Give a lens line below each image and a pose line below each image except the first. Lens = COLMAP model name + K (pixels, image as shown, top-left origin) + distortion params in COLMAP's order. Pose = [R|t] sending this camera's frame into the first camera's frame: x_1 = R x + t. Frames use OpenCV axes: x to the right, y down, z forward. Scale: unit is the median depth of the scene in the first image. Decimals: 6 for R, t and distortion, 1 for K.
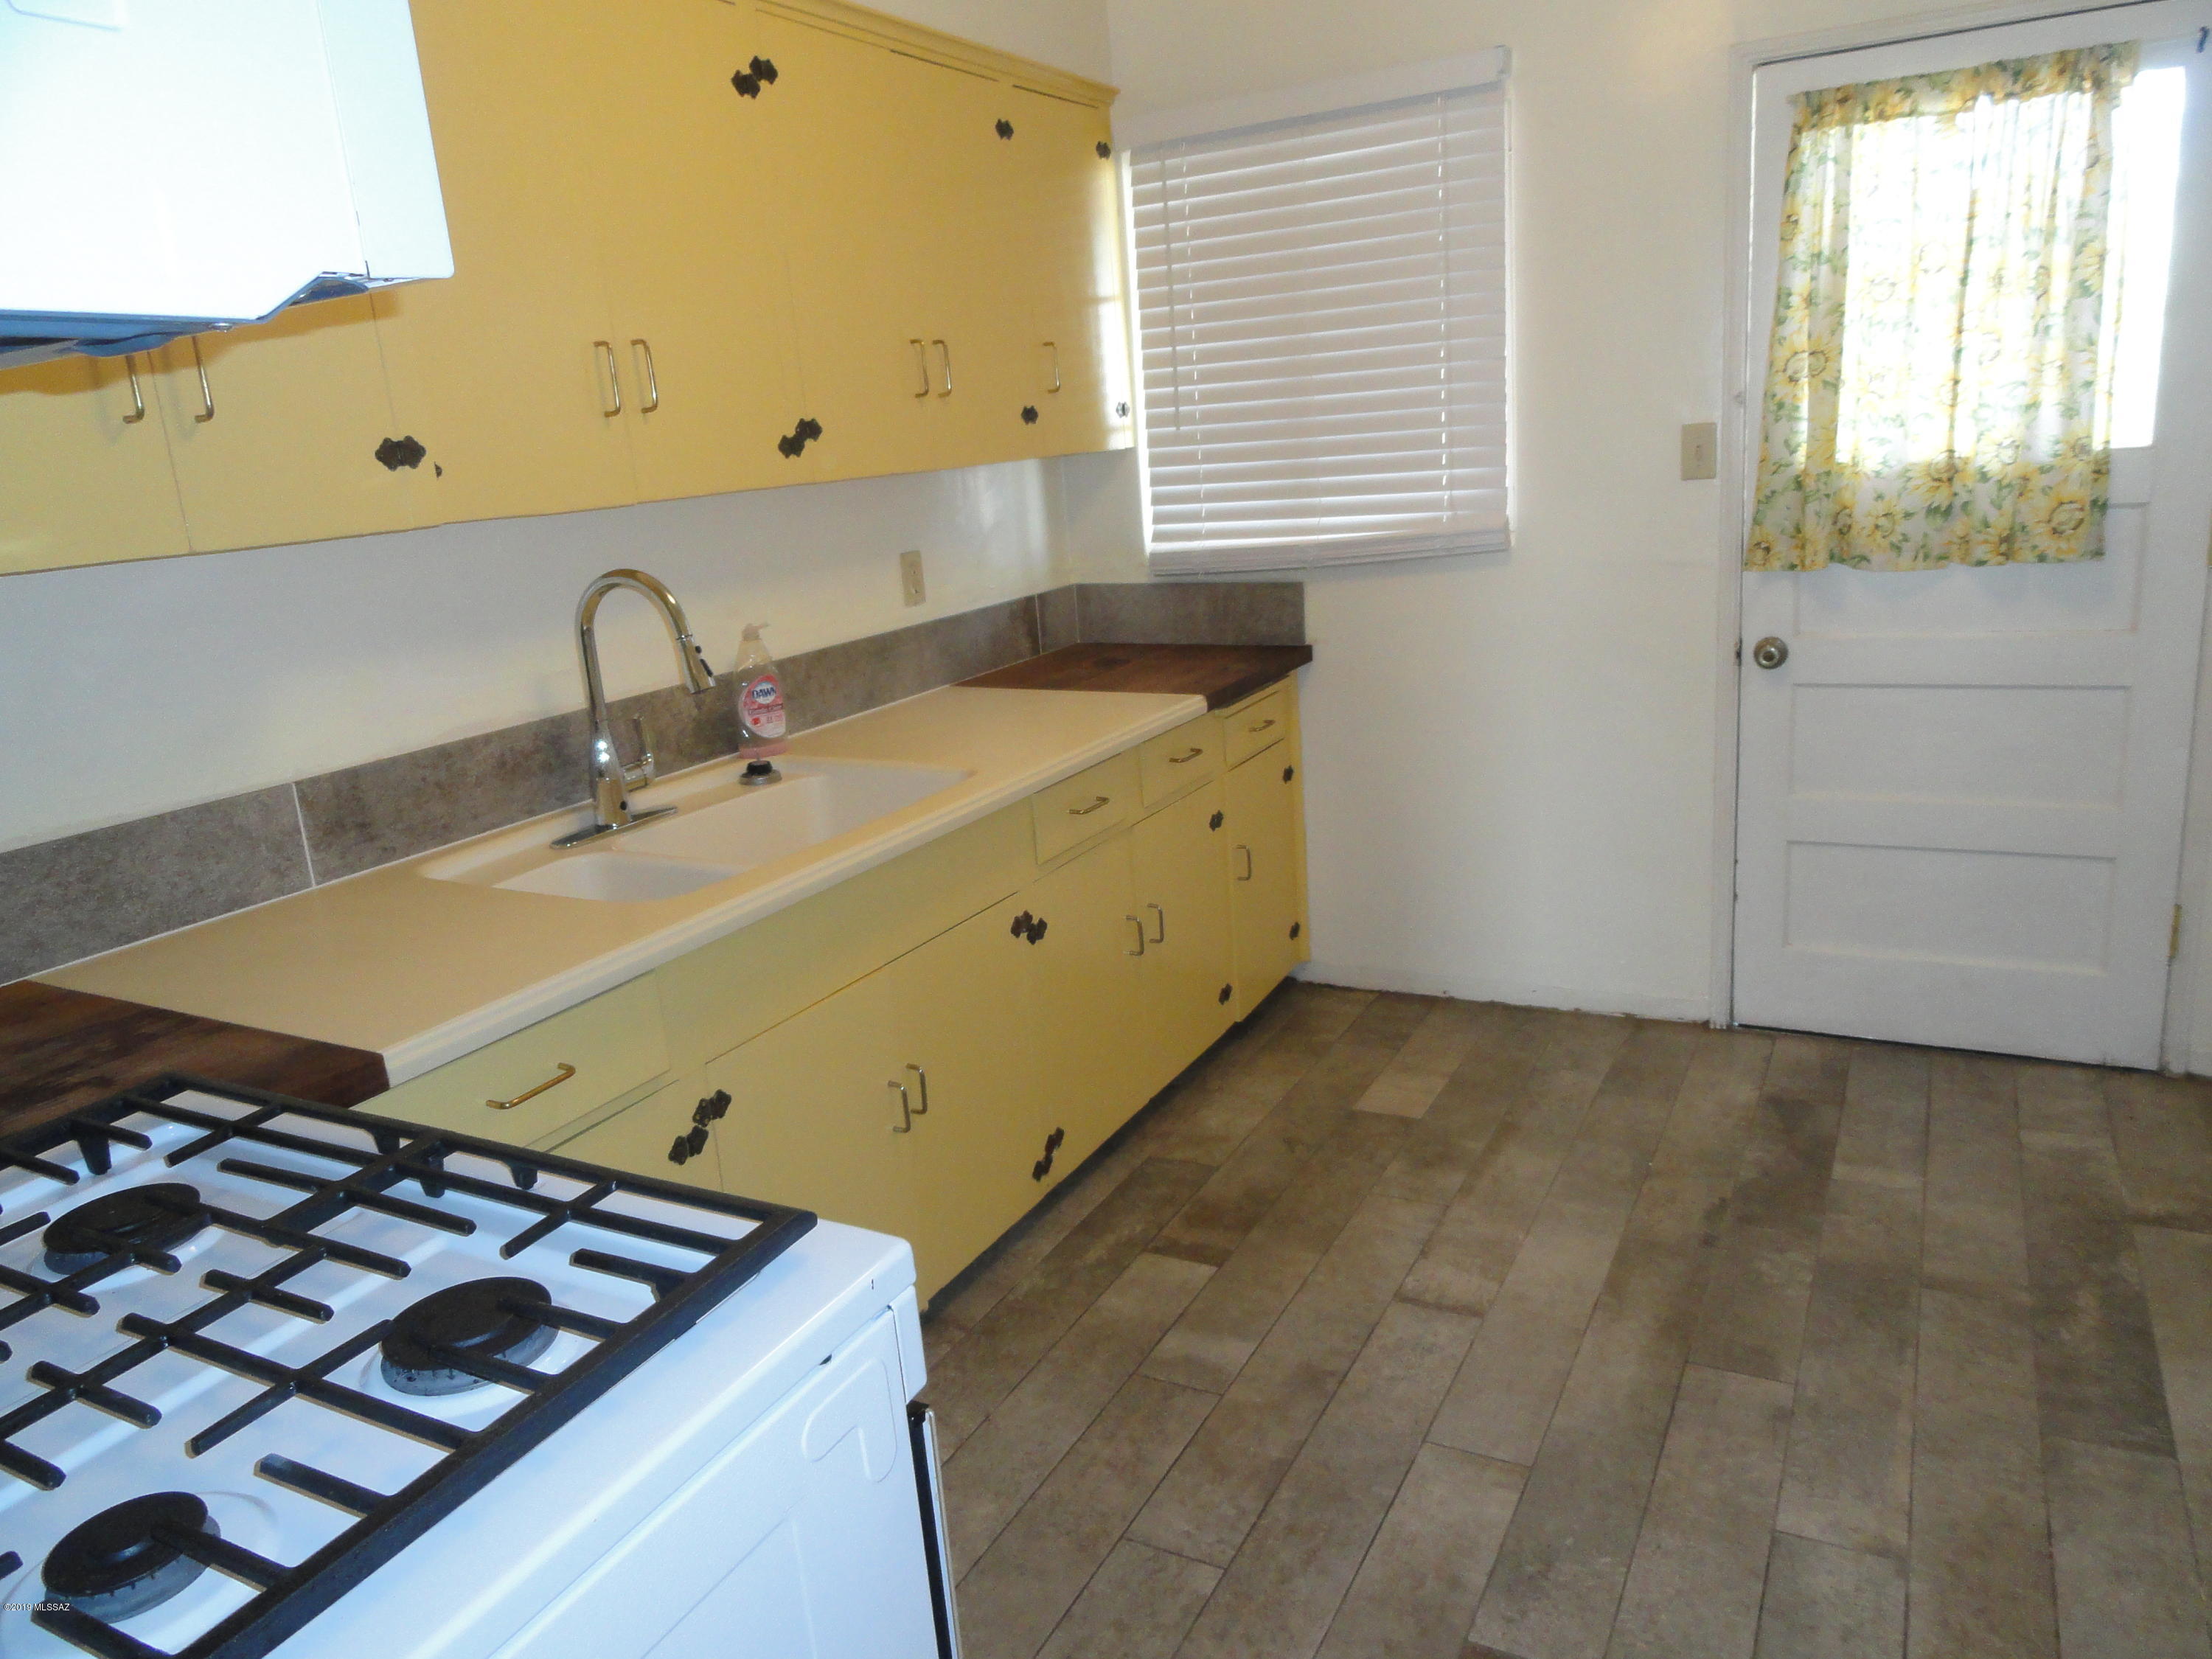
lens RADIAL K [[1549.7, 0, 1106.1], [0, 1549.7, 822.0], [0, 0, 1]] dist [0.002157, 0.004079]
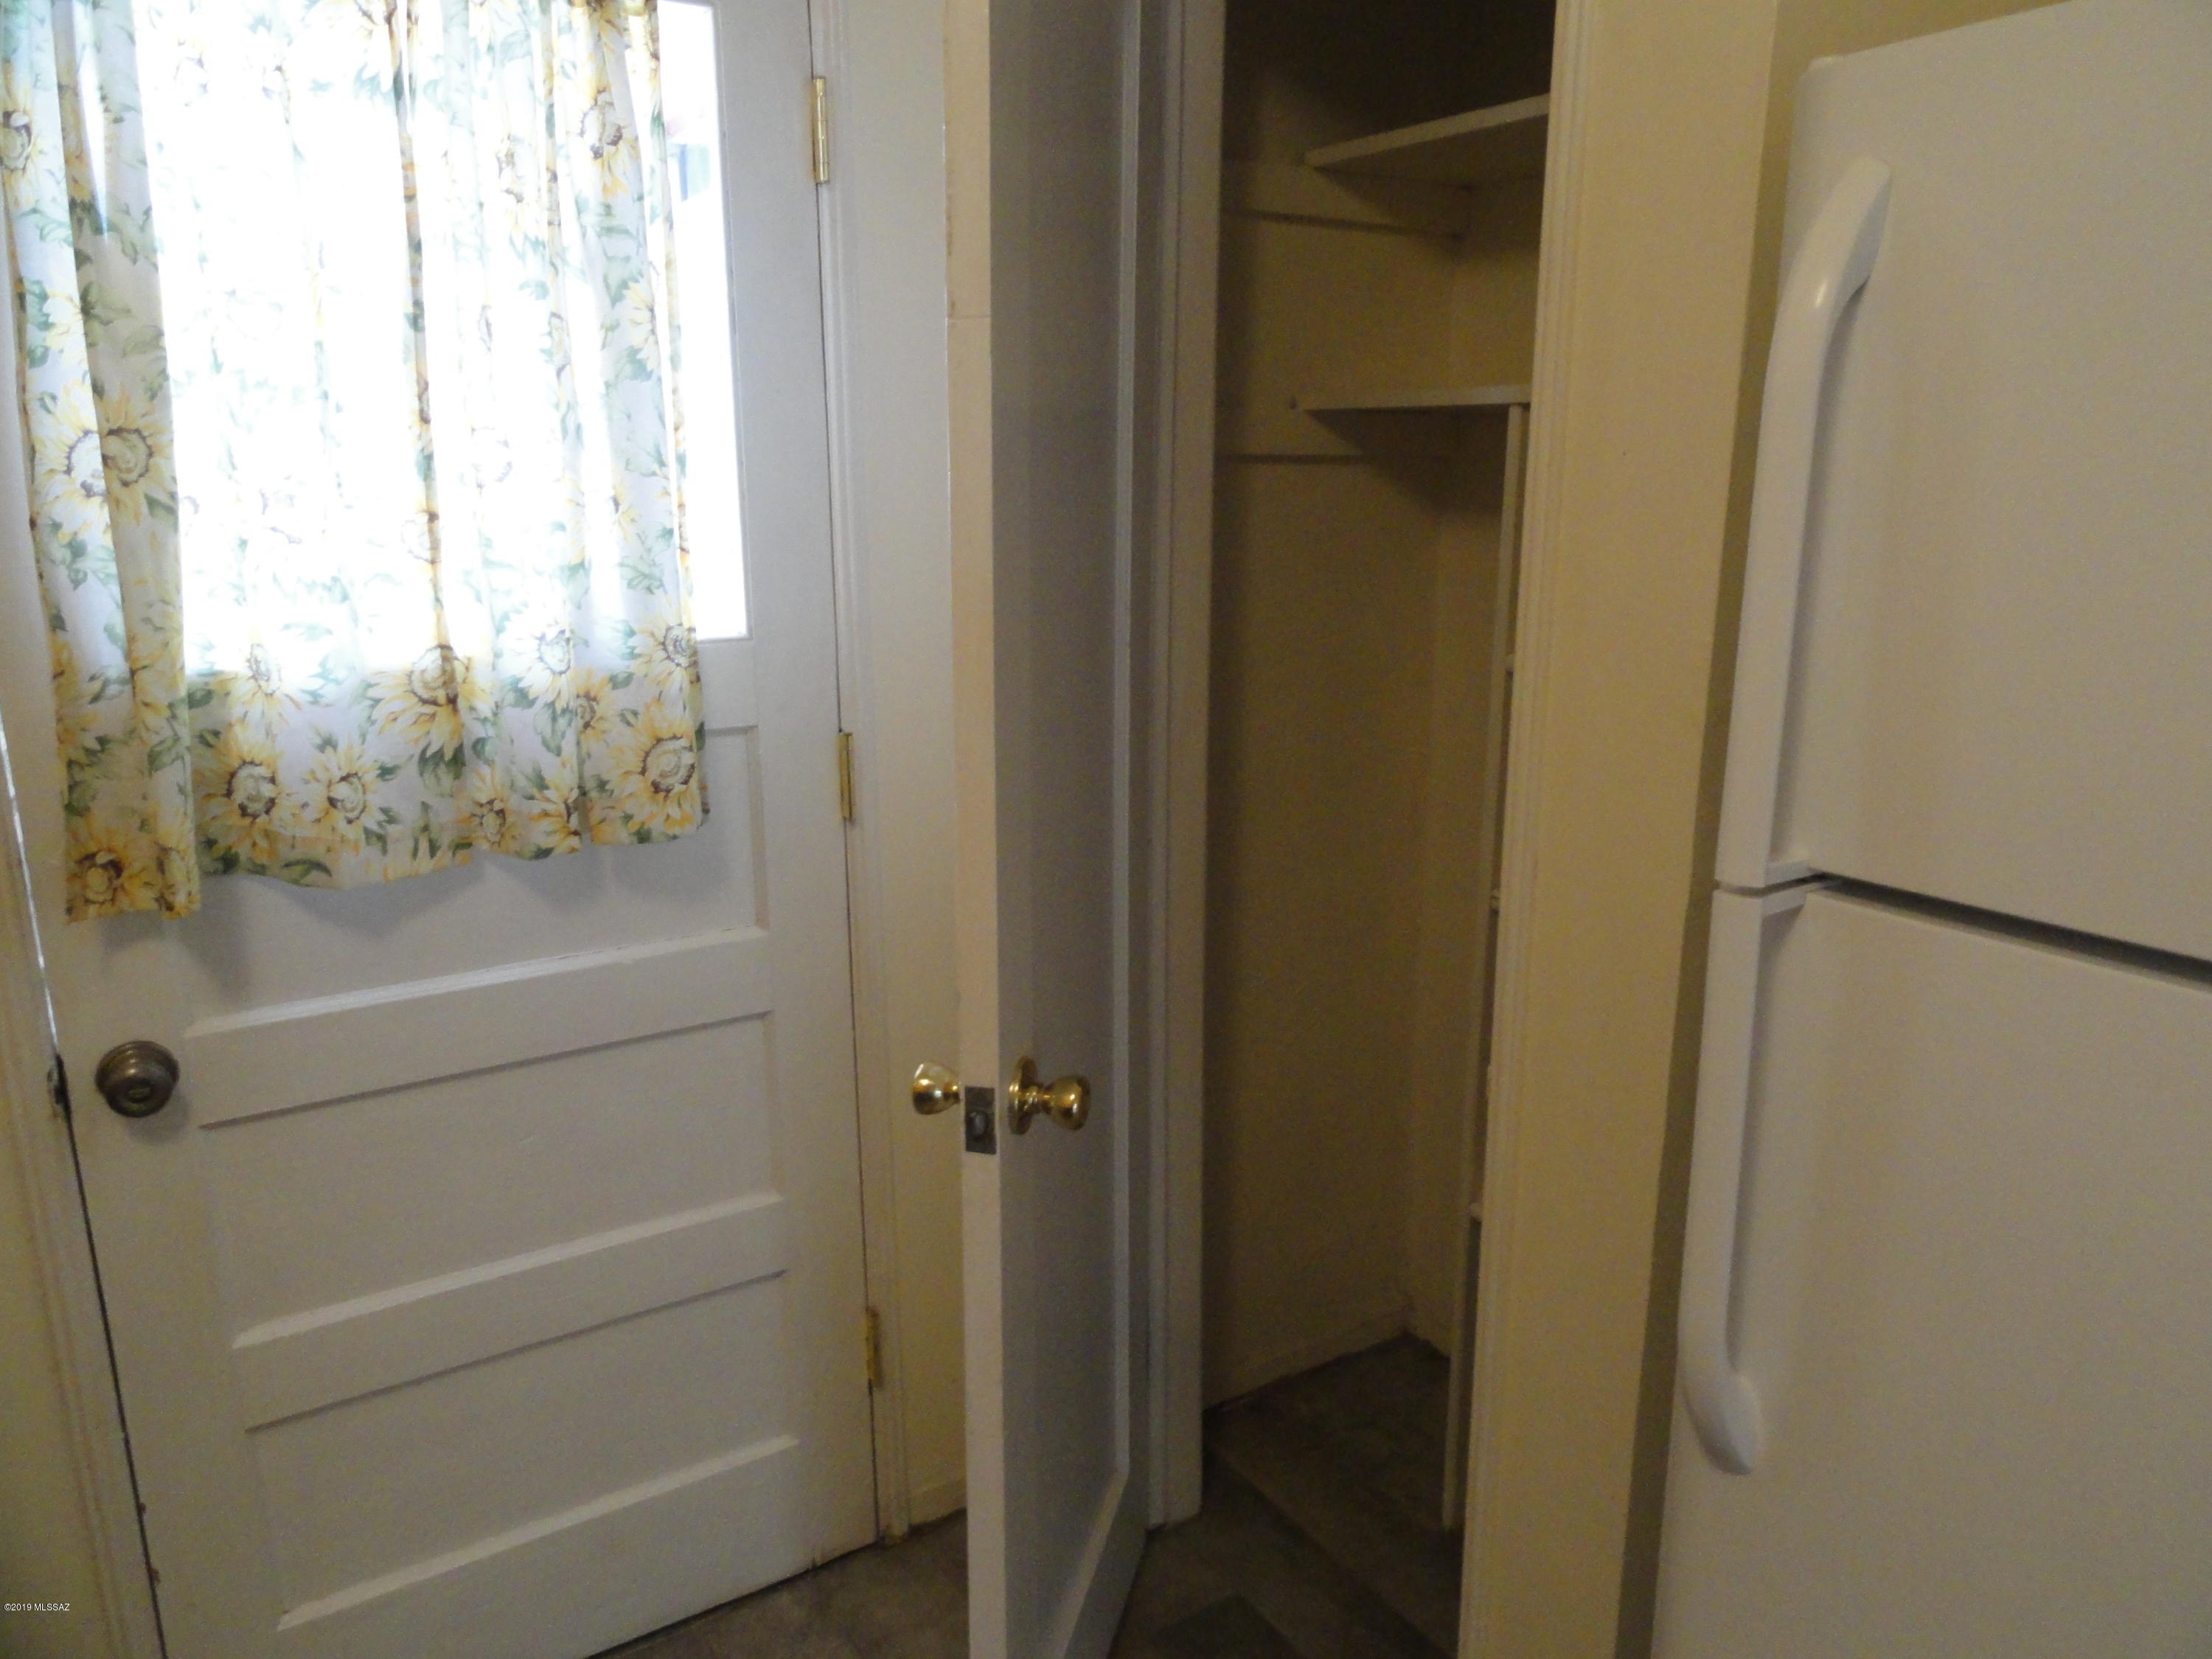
lens RADIAL K [[1549.7, 0, 1110.0], [0, 1549.7, 825.1], [0, 0, 1]] dist [0.002157, 0.004079]
pose [[0.462720, -0.142153, 0.875033, 0.189721], [0.181628, 0.981323, 0.063374, -0.176947], [-0.867699, 0.129606, 0.479897, 0.578372]]
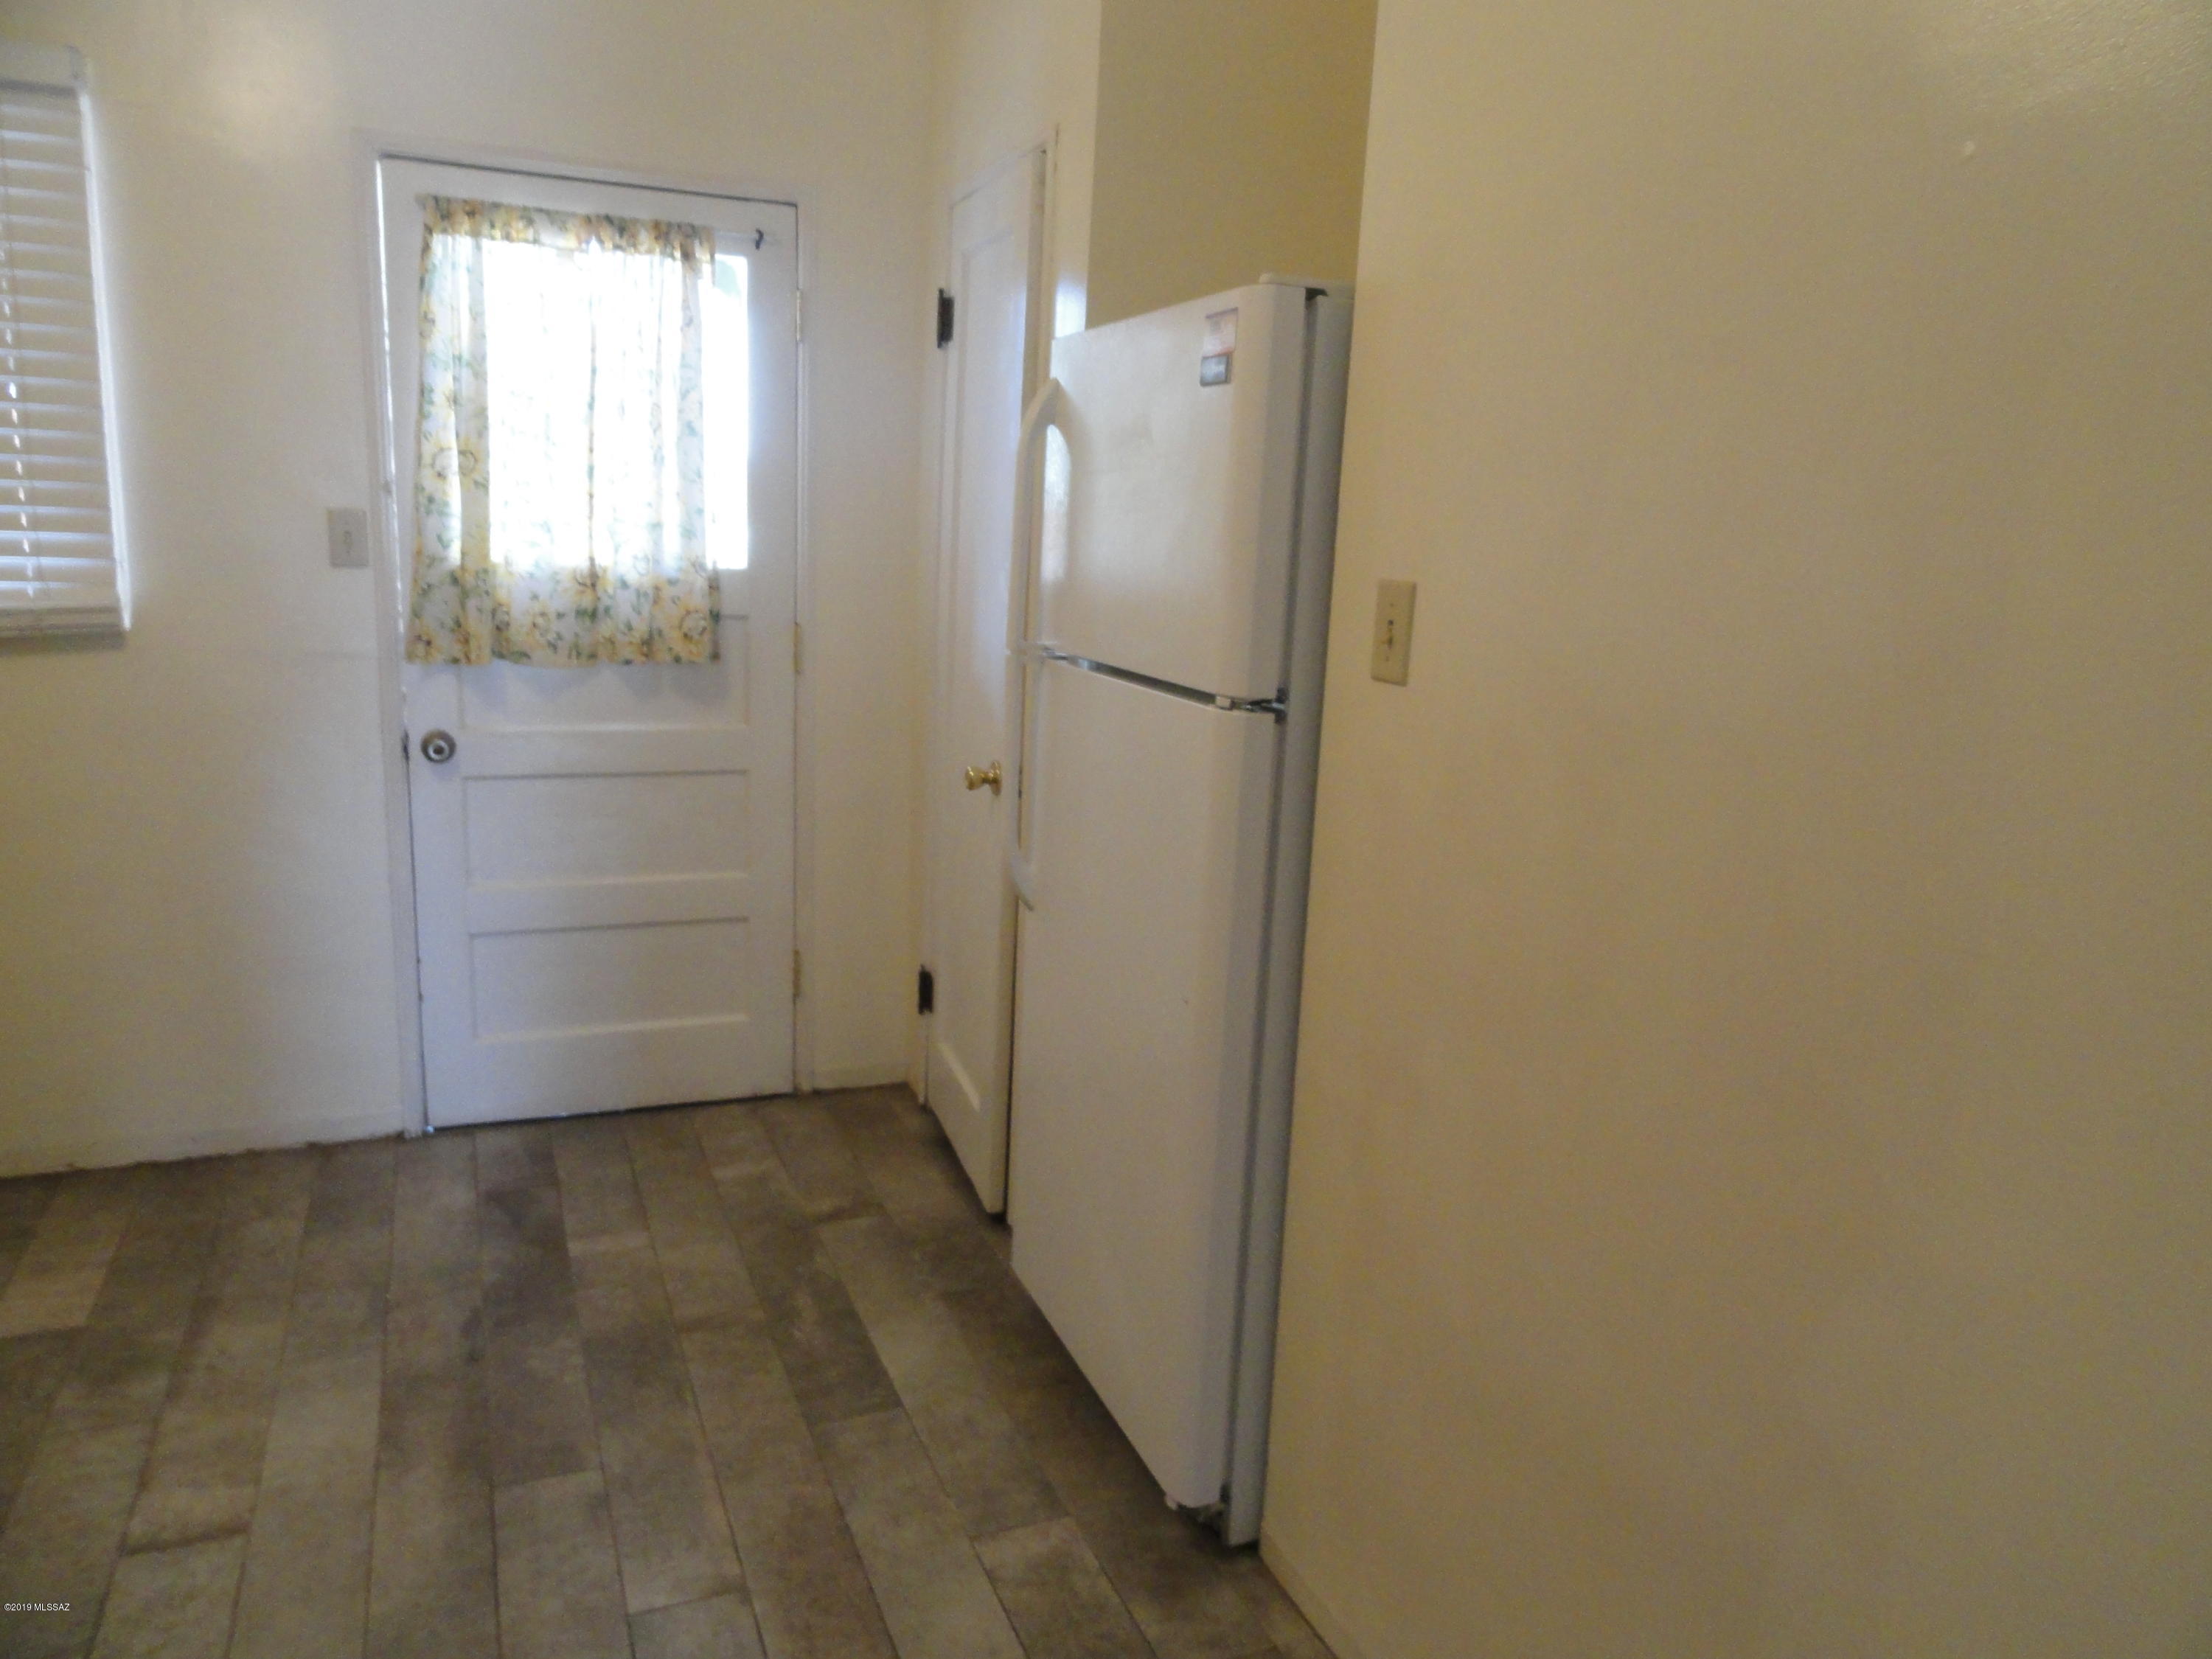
lens RADIAL K [[1549.7, 0, 1099.5], [0, 1549.7, 828.6], [0, 0, 1]] dist [0.002157, 0.004079]
pose [[0.626097, -0.057434, 0.777627, -0.088238], [0.100634, 0.994895, -0.007543, -0.008138], [-0.773224, 0.082979, 0.628680, 0.062497]]
